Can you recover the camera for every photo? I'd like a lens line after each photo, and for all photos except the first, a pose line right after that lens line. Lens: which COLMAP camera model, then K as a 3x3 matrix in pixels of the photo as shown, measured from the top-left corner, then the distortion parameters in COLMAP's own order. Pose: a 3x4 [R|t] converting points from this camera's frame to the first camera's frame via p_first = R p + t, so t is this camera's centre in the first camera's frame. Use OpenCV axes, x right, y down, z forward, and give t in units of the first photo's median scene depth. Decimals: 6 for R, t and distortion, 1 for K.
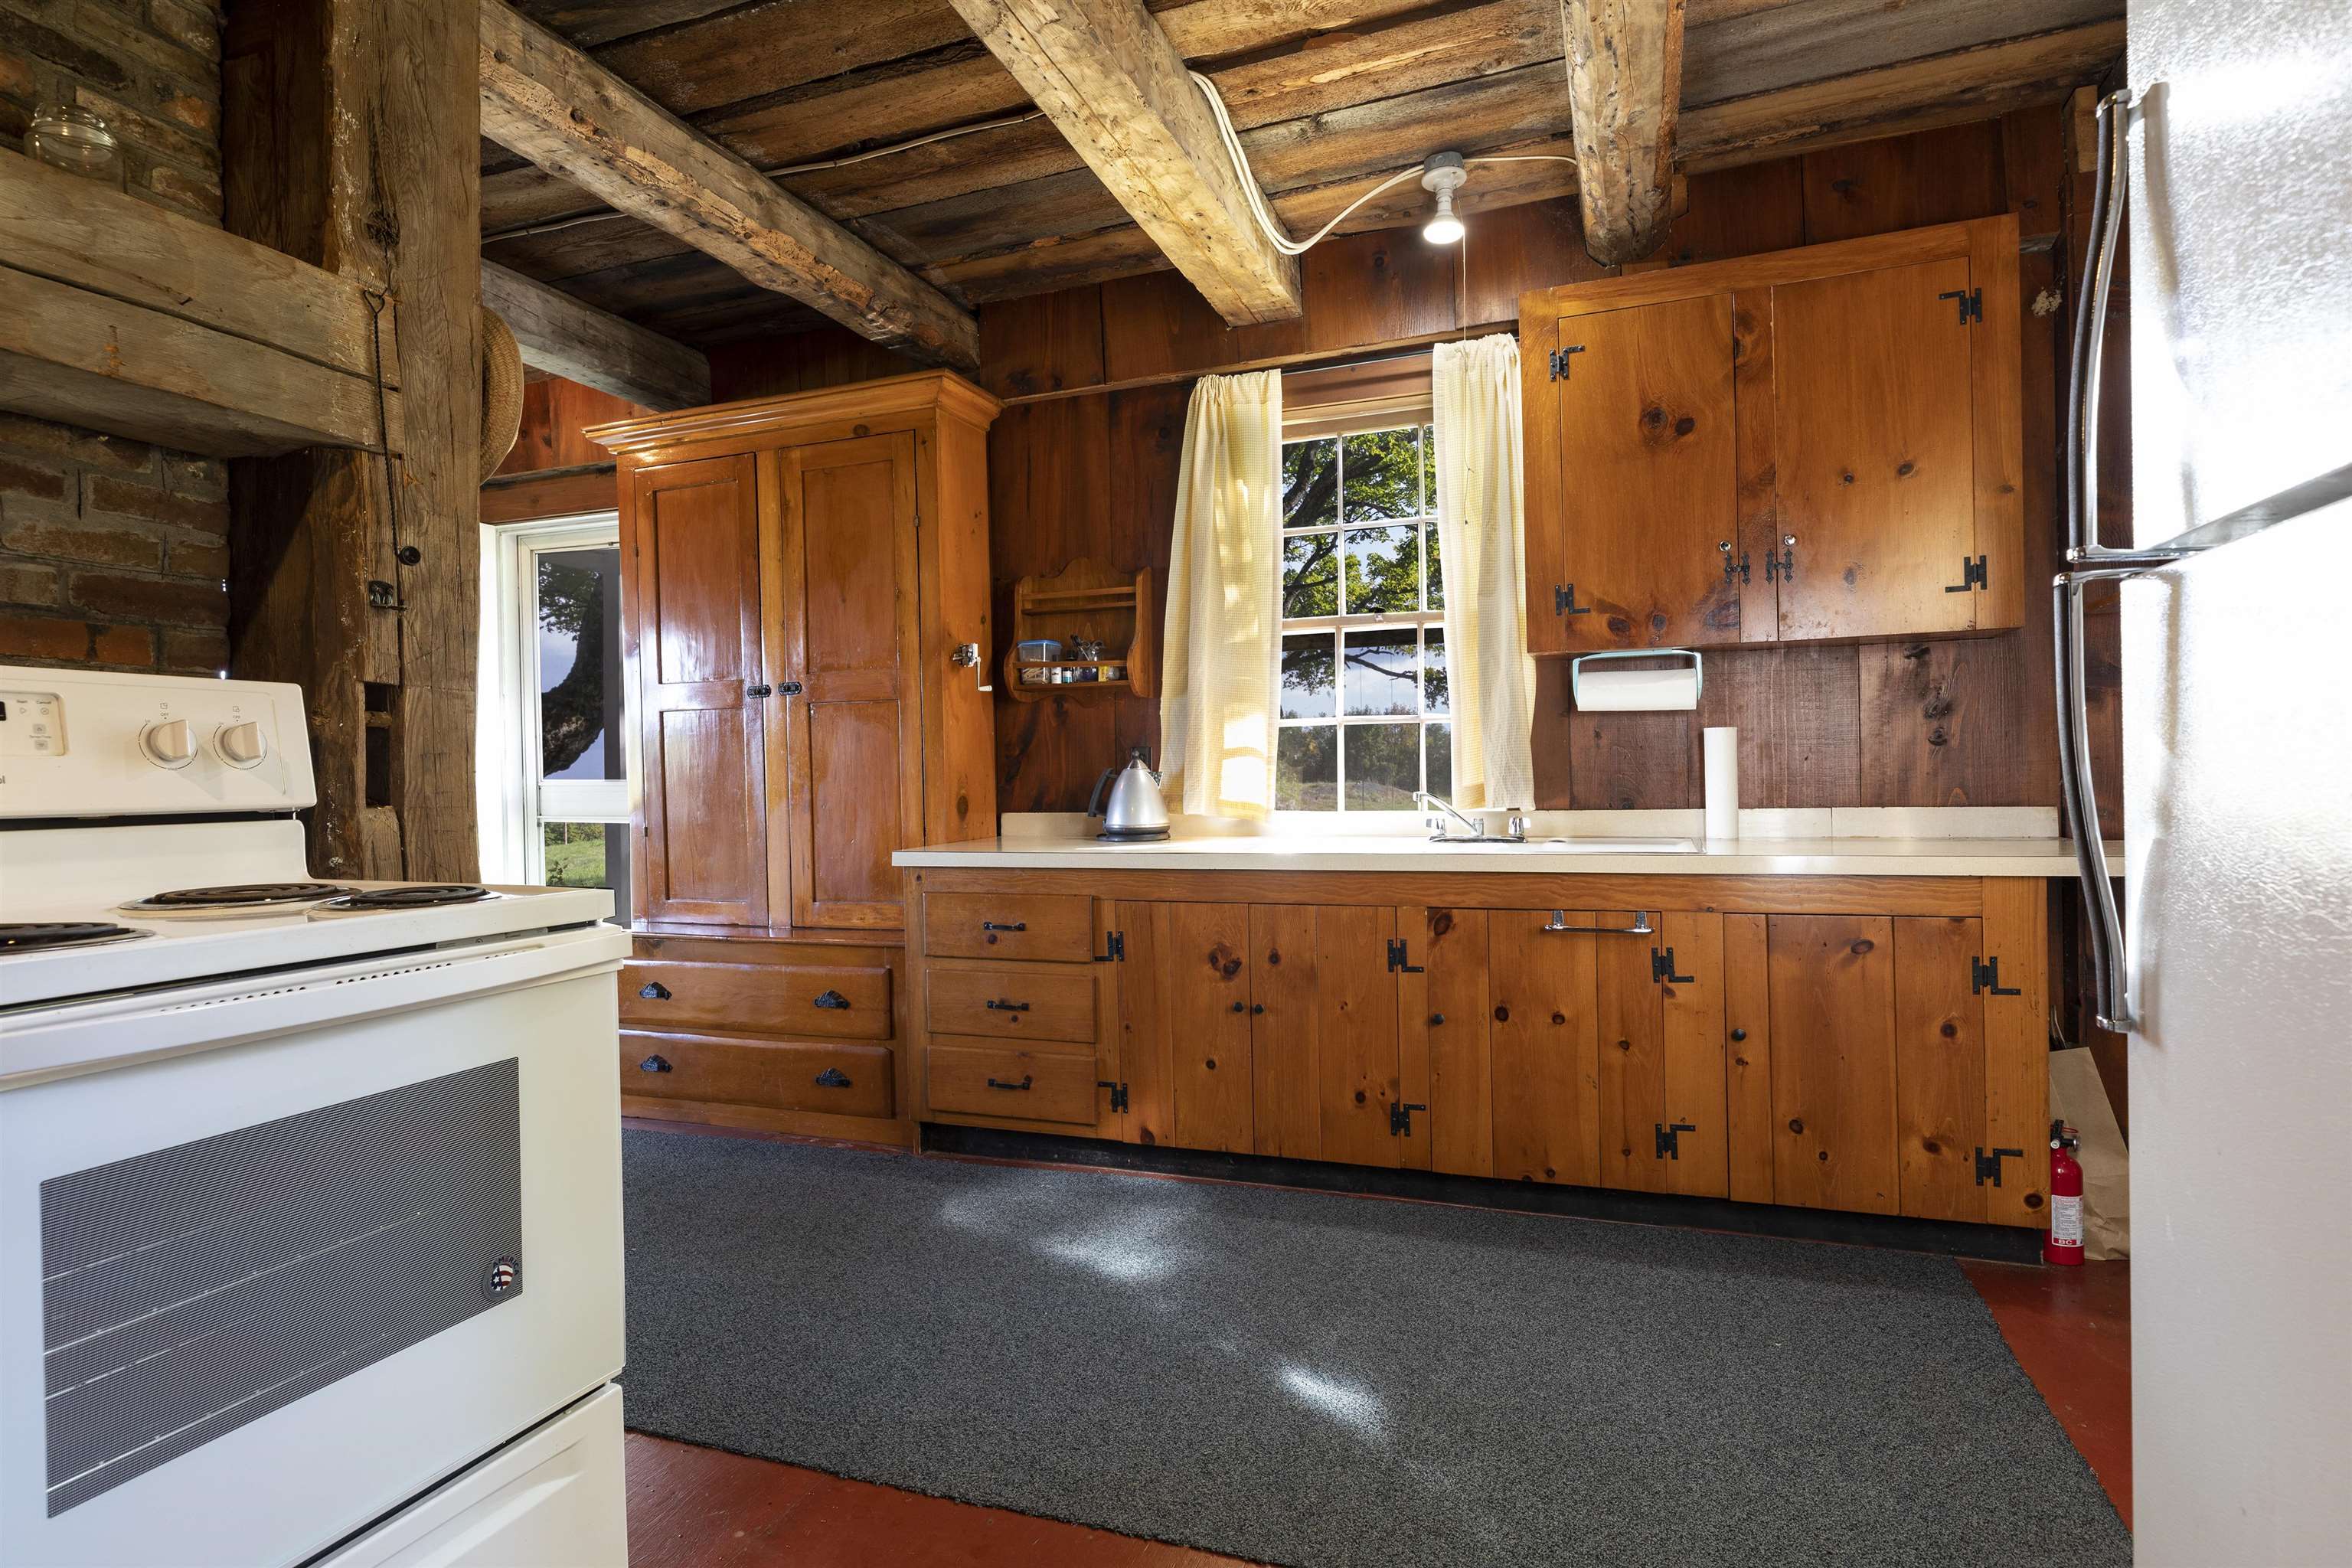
lens RADIAL K [[1245.4, 0, 1174.1], [0, 1245.4, 791.0], [0, 0, 1]] dist [0.000768, -0.000040]
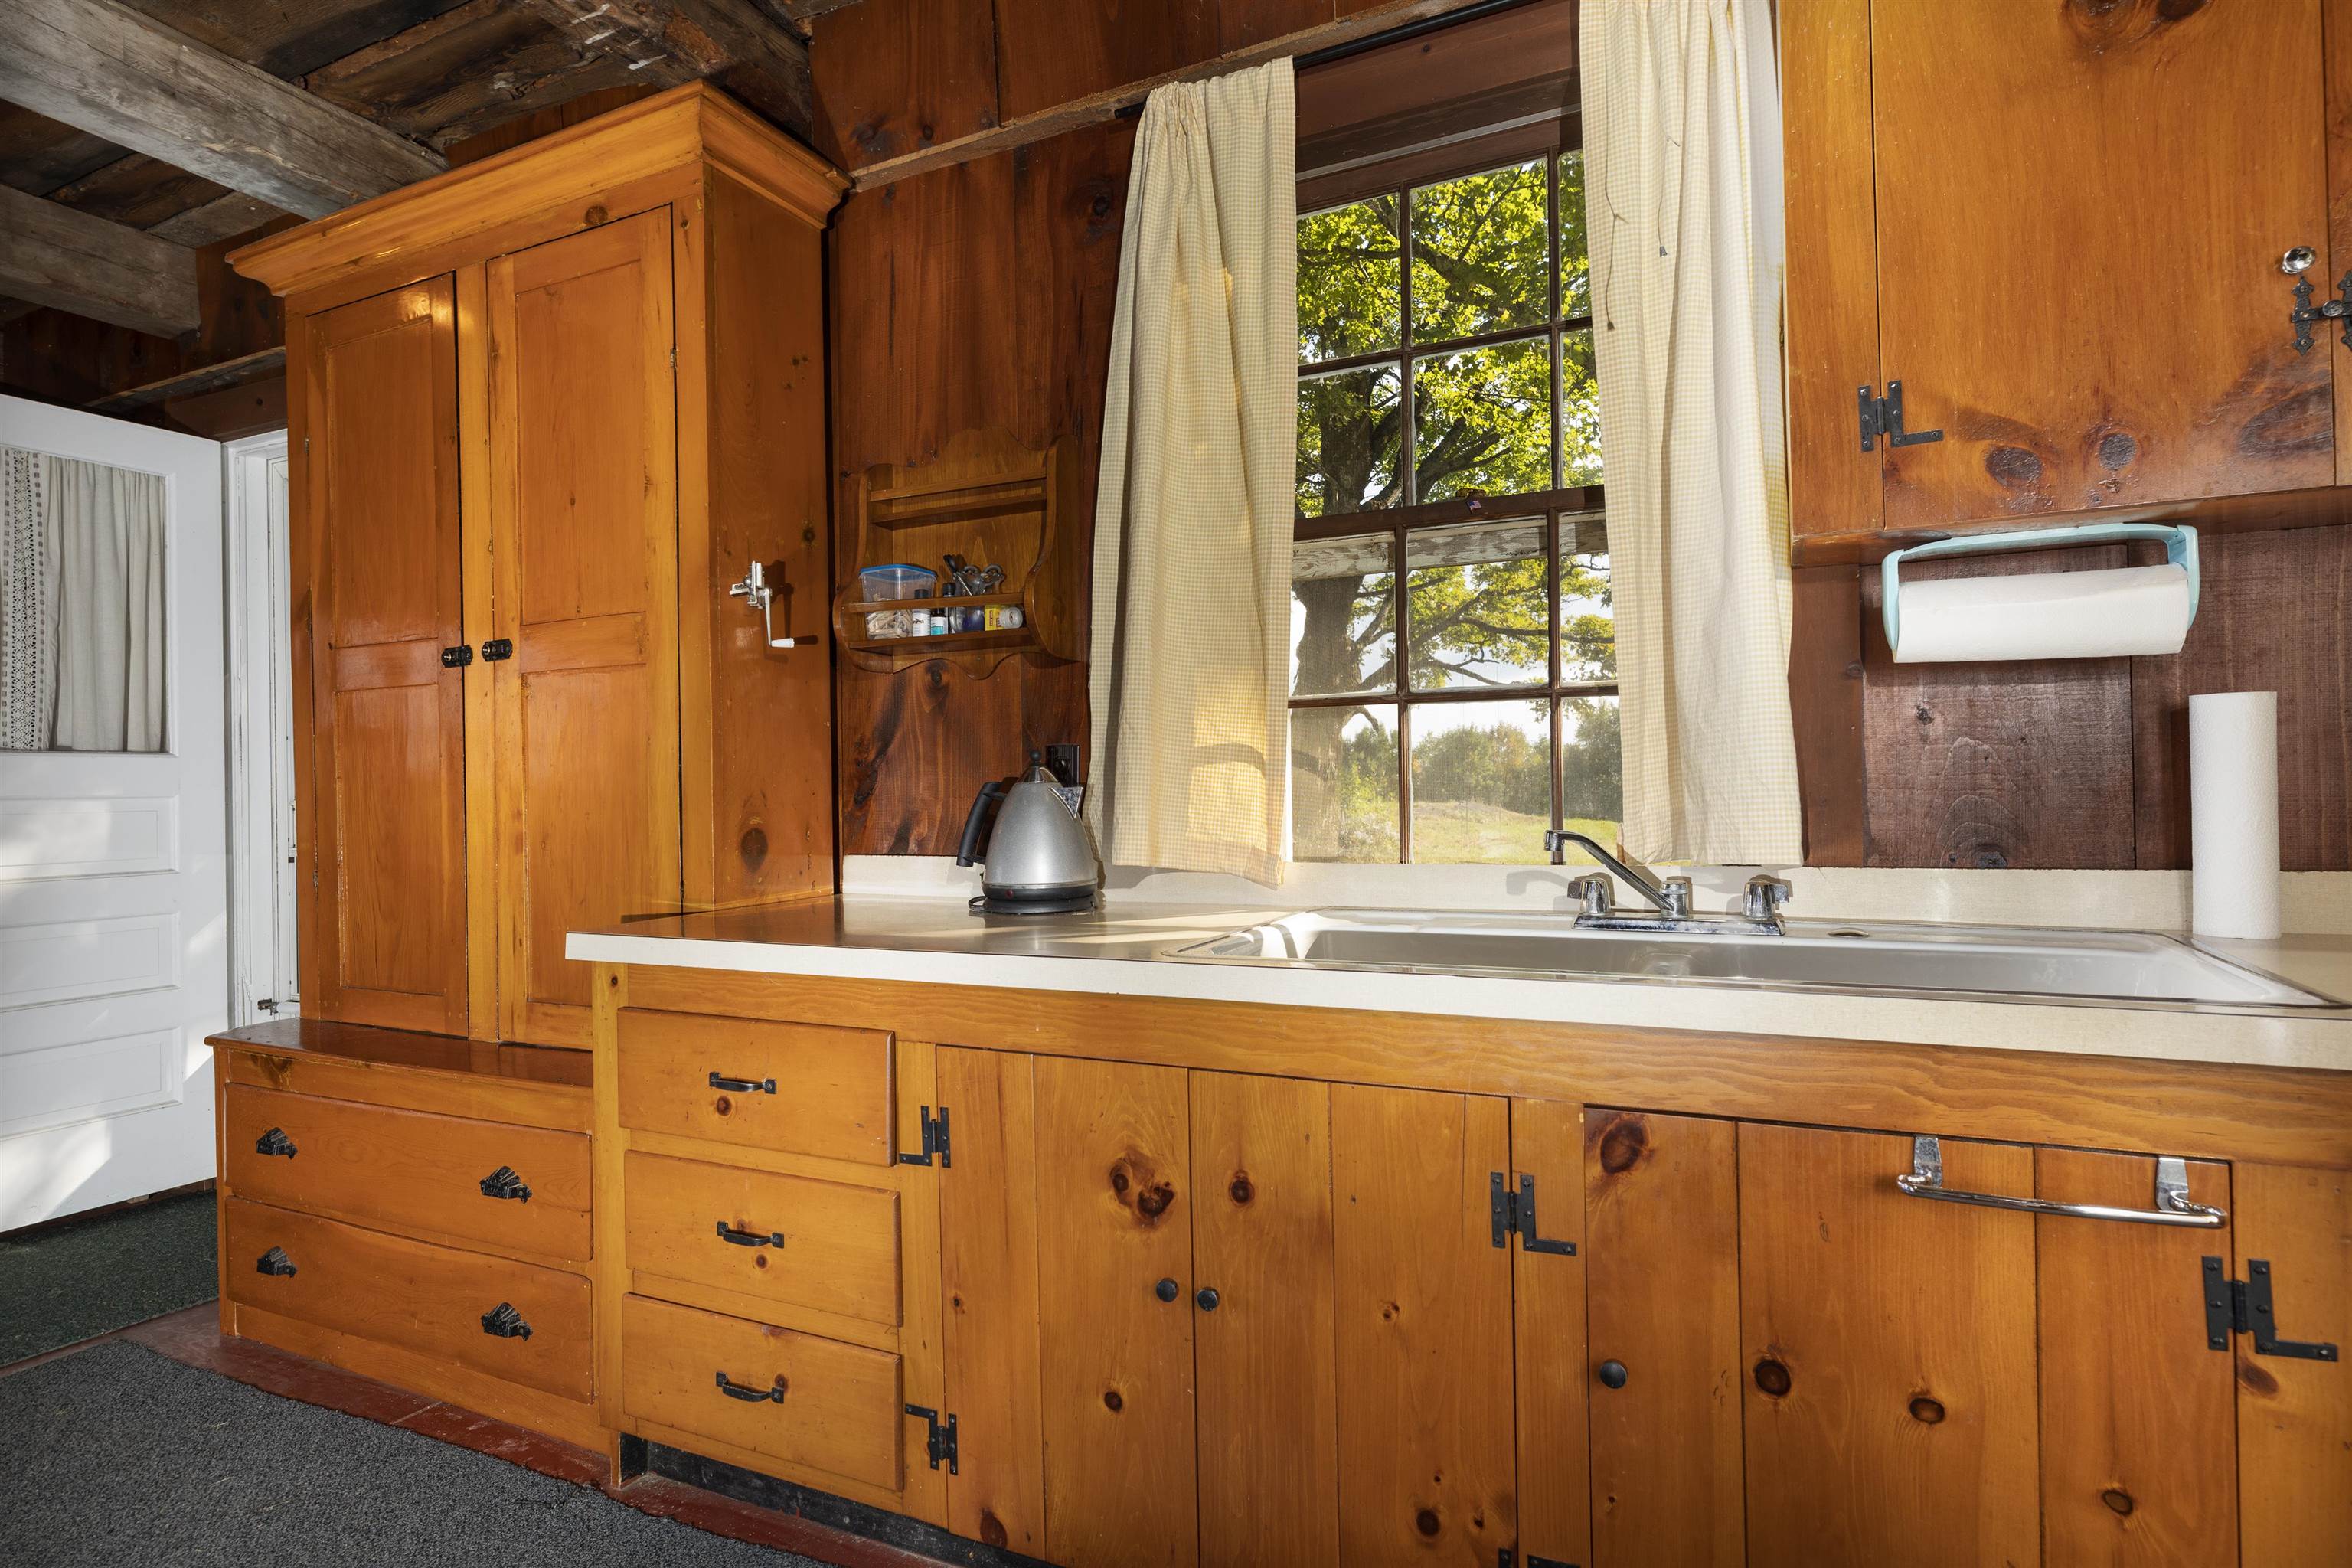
lens RADIAL K [[1245.4, 0, 1174.1], [0, 1245.4, 791.0], [0, 0, 1]] dist [0.000768, -0.000040]
pose [[0.996654, 0.002826, -0.081686, 0.091262], [-0.004033, 0.999885, -0.014605, -0.006982], [0.081635, 0.014886, 0.996551, 0.525254]]
